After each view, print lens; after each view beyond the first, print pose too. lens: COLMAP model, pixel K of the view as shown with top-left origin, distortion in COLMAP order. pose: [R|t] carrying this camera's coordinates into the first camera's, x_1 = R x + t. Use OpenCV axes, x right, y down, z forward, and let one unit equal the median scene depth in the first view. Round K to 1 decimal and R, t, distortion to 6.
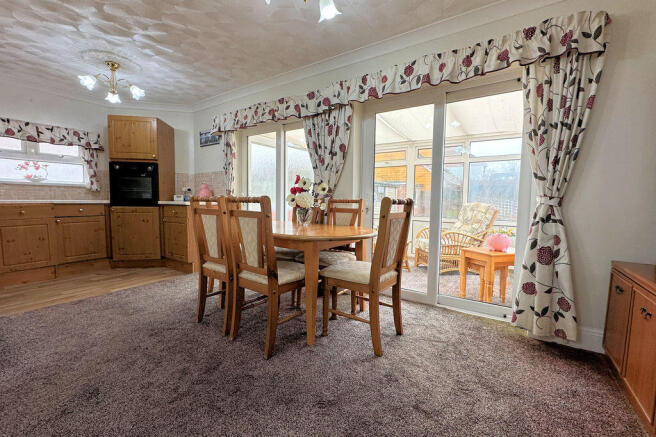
lens RADIAL K [[268.7, 0, 330.1], [0, 268.7, 217.2], [0, 0, 1]] dist [-0.013978, 0.000422]
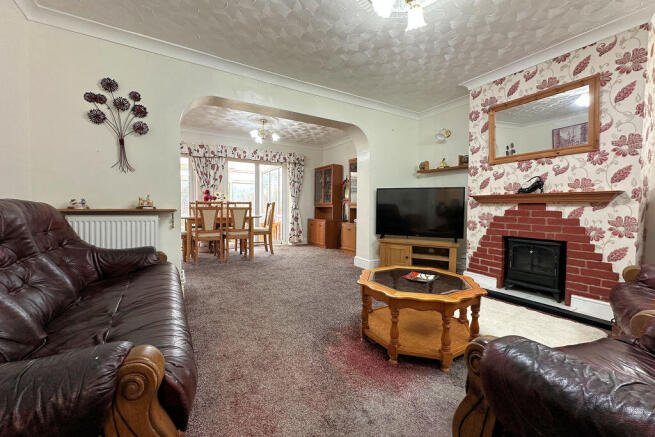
lens RADIAL K [[268.3, 0, 324.5], [0, 268.3, 215.0], [0, 0, 1]] dist [-0.013978, 0.000422]
pose [[0.416568, -0.041337, 0.908164, -1.493234], [0.055291, 0.998268, 0.020077, 0.028180], [-0.907422, 0.041850, 0.418132, -0.544544]]
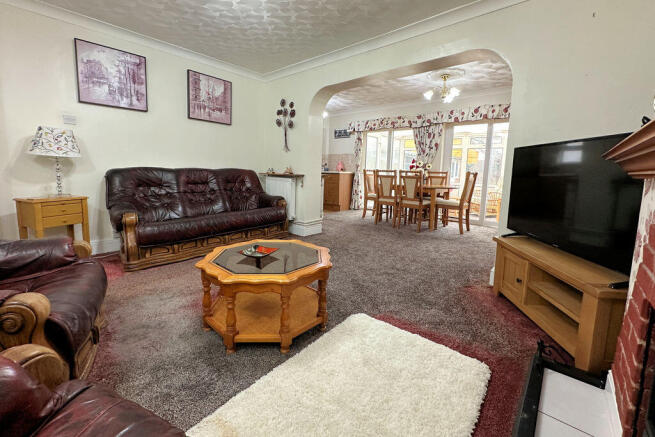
lens RADIAL K [[268.3, 0, 323.4], [0, 268.3, 200.7], [0, 0, 1]] dist [-0.013978, 0.000422]
pose [[0.988945, 0.025950, -0.145991, -0.484094], [-0.018344, 0.998415, 0.053212, 0.059338], [0.147141, -0.049945, 0.987854, -1.091767]]
